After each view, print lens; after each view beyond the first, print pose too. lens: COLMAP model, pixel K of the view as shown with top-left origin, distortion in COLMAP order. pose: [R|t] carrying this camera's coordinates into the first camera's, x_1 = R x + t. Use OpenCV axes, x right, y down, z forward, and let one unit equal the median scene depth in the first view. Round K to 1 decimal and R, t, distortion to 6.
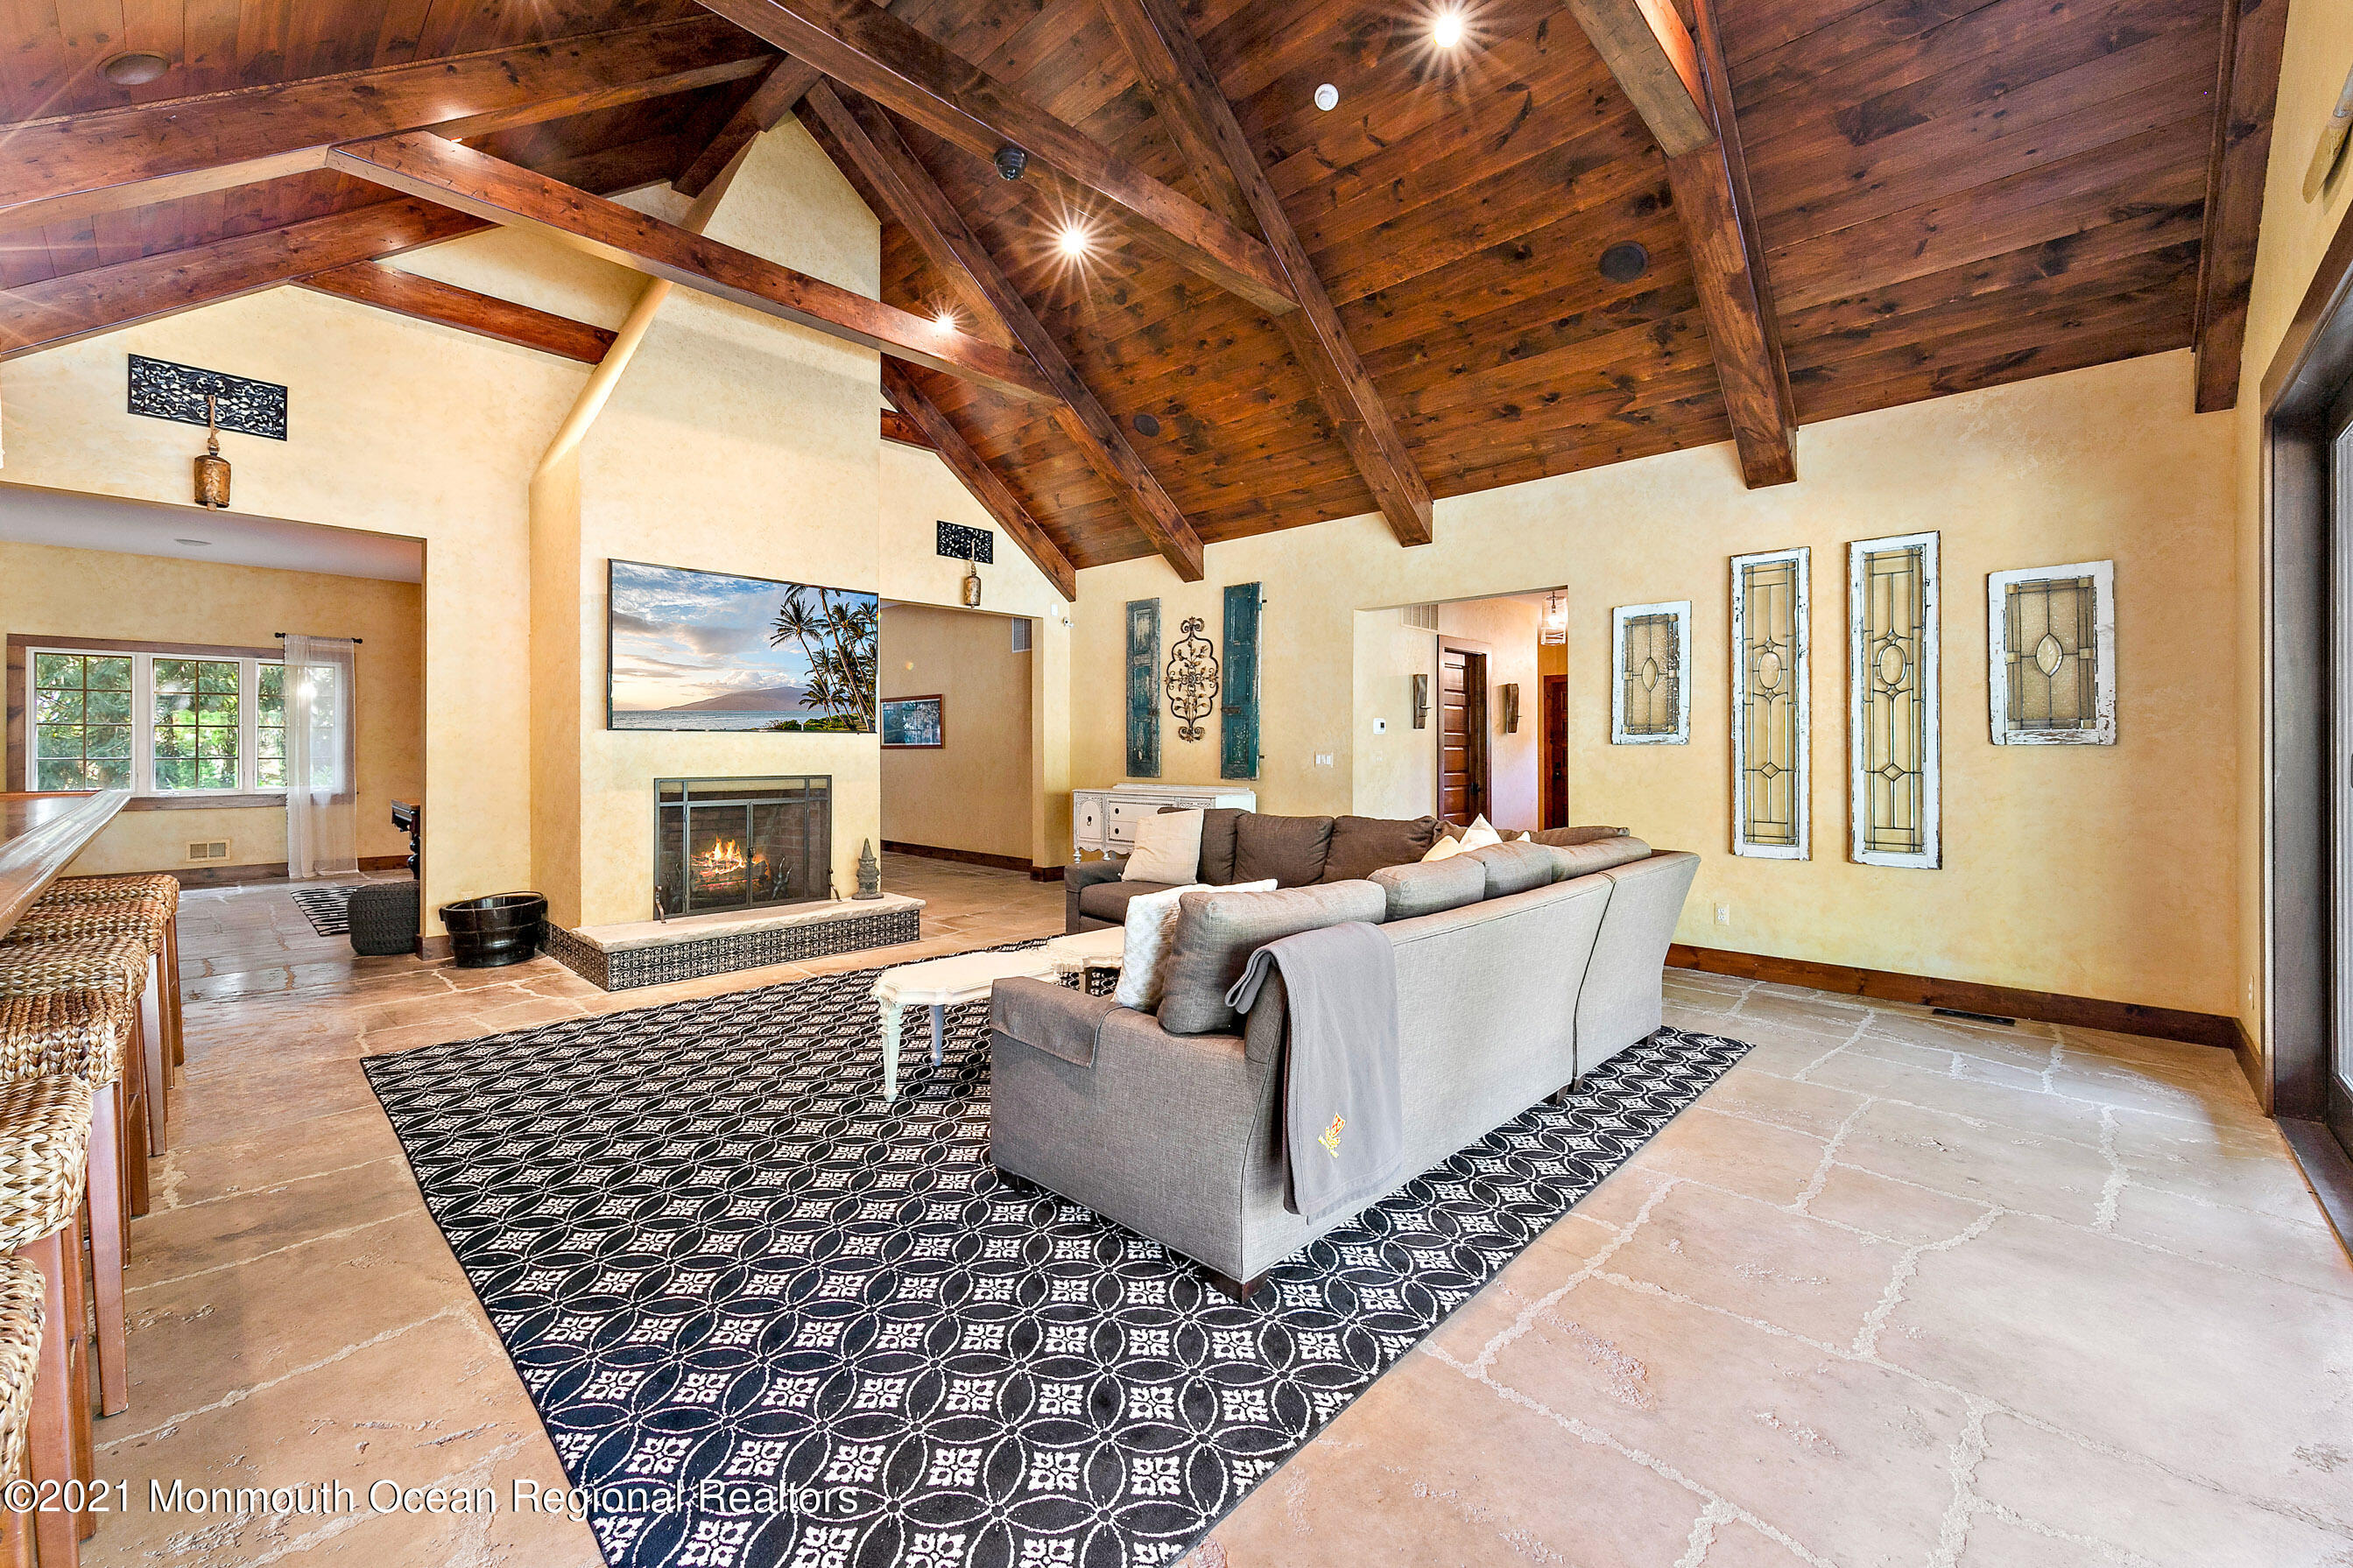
lens RADIAL K [[931.4, 0, 1117.4], [0, 931.4, 748.1], [0, 0, 1]] dist [0.000727, 0.000223]
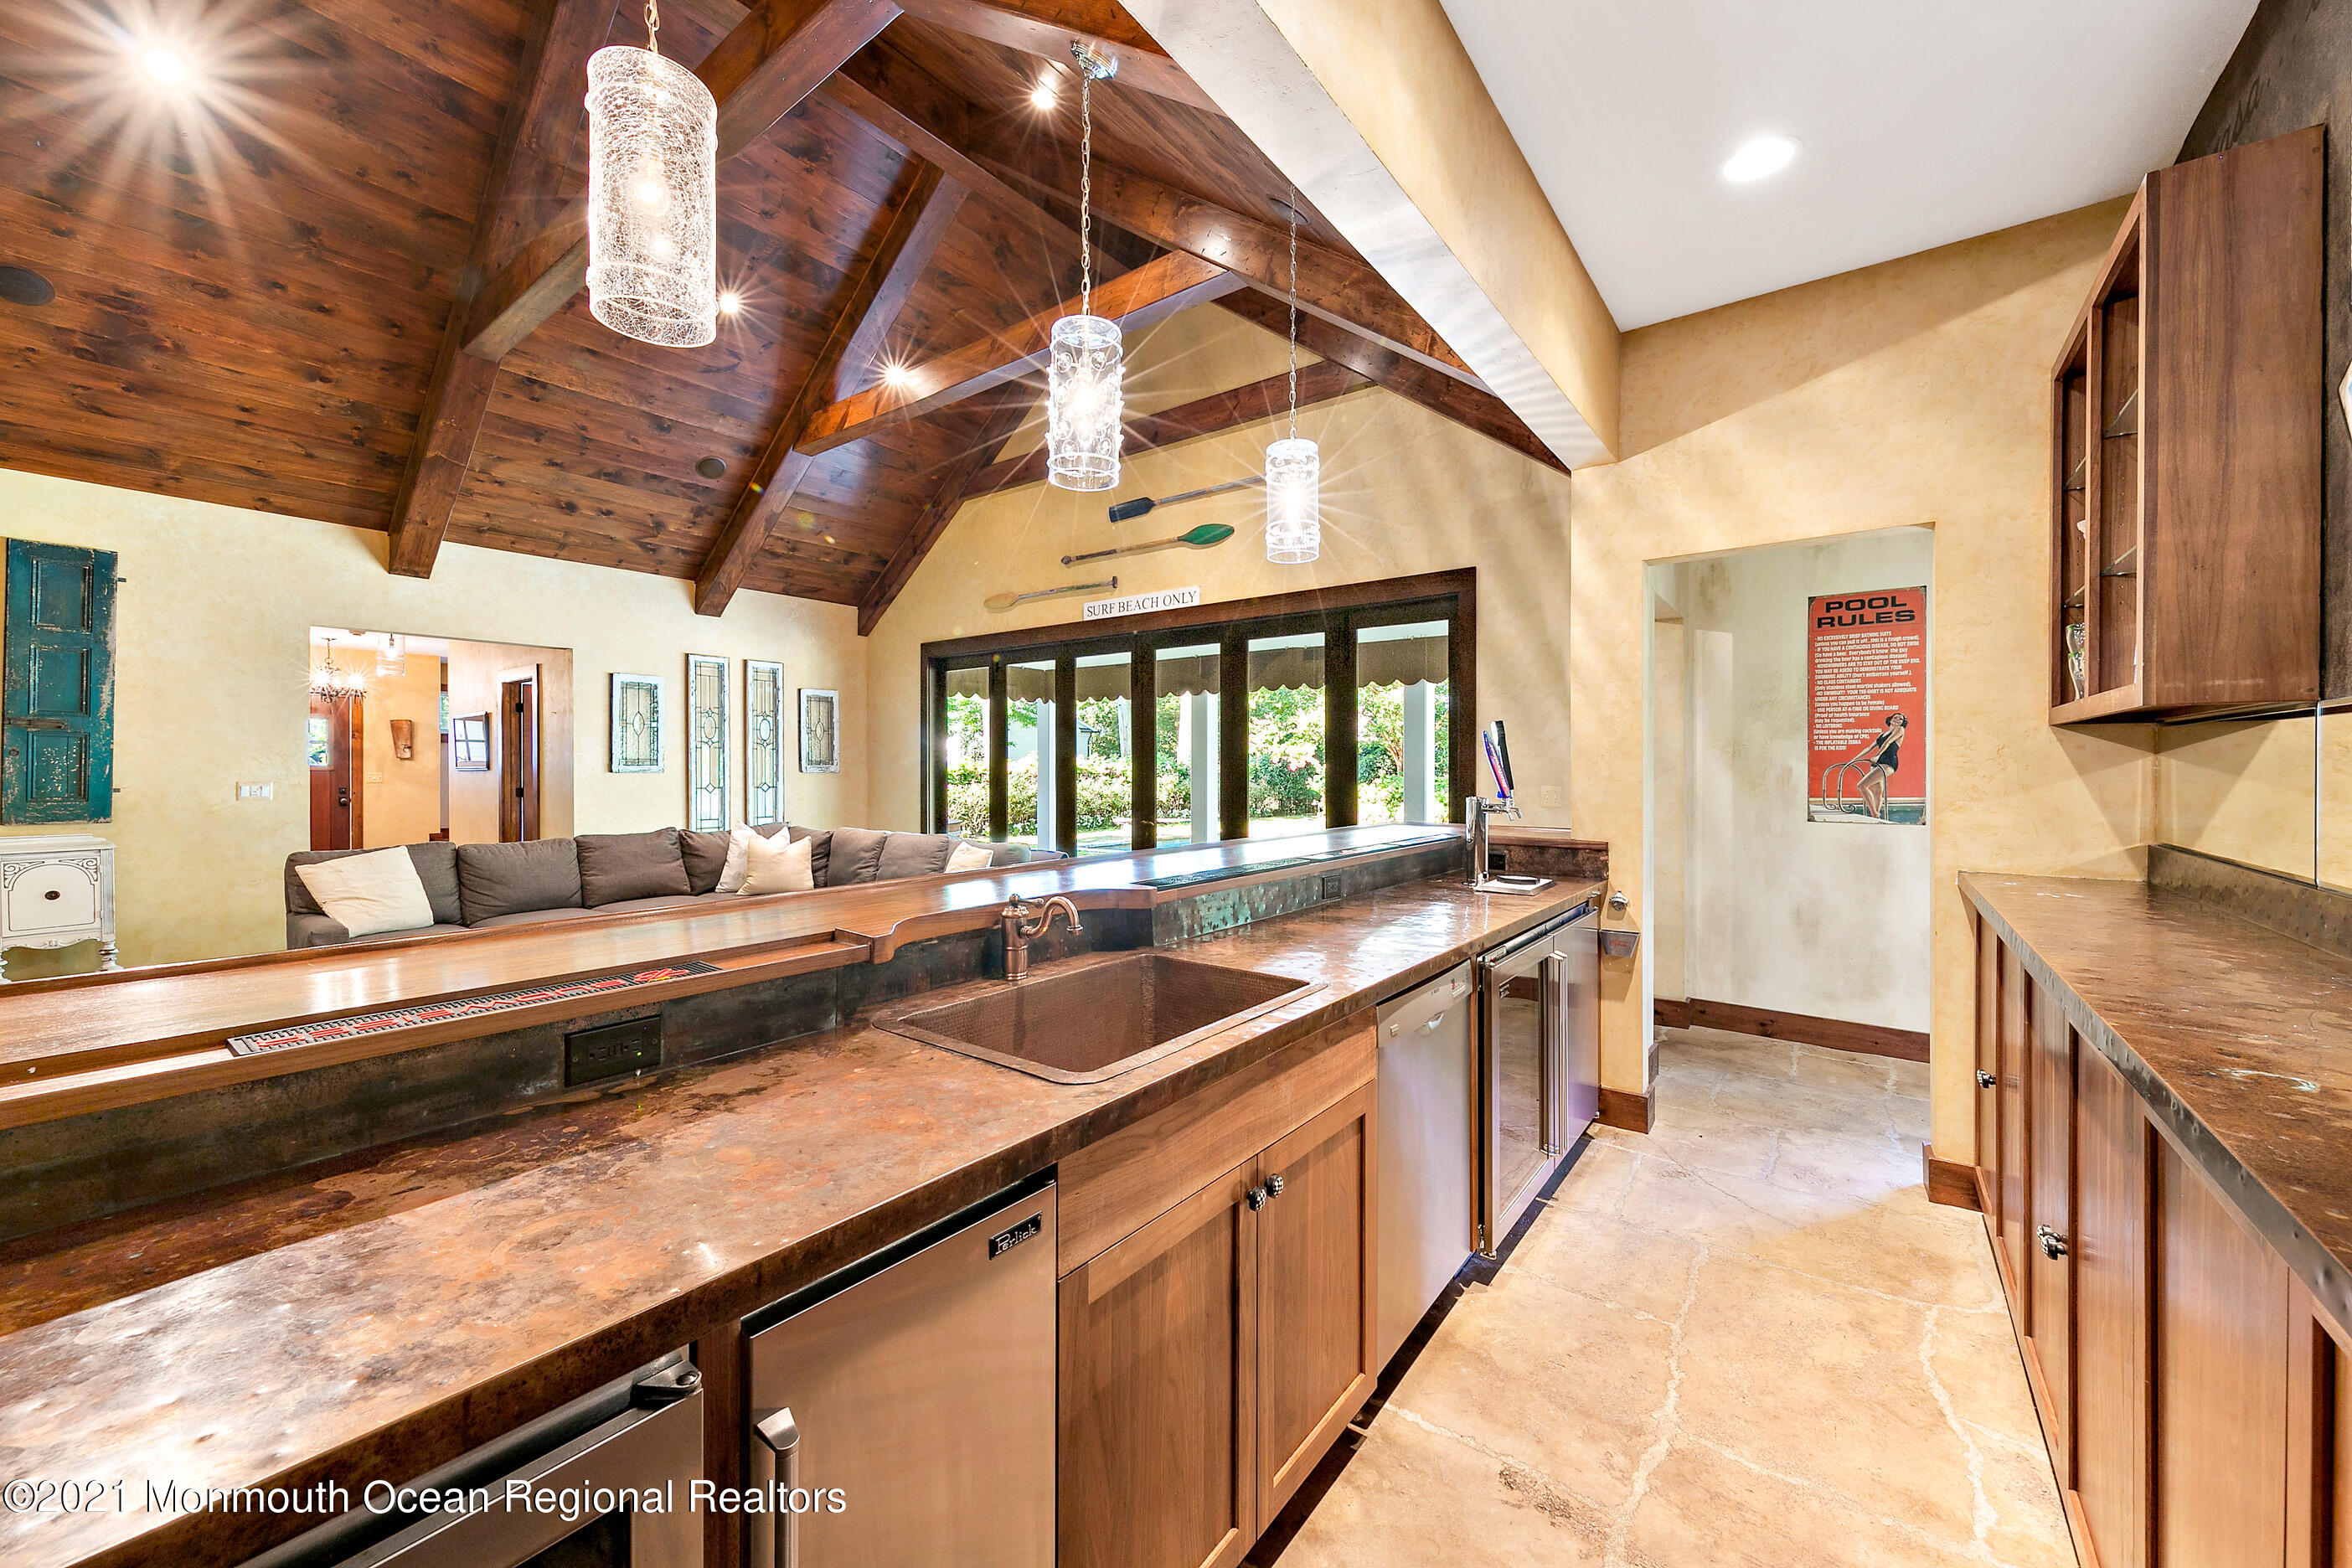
lens RADIAL K [[886.7, 0, 1178.4], [0, 886.7, 774.3], [0, 0, 1]] dist [0.000045, 0.000019]
pose [[-0.132861, -0.003632, 0.991128, -0.182486], [0.000383, 0.999993, 0.003716, -0.001076], [-0.991135, 0.000874, -0.132859, 0.072042]]
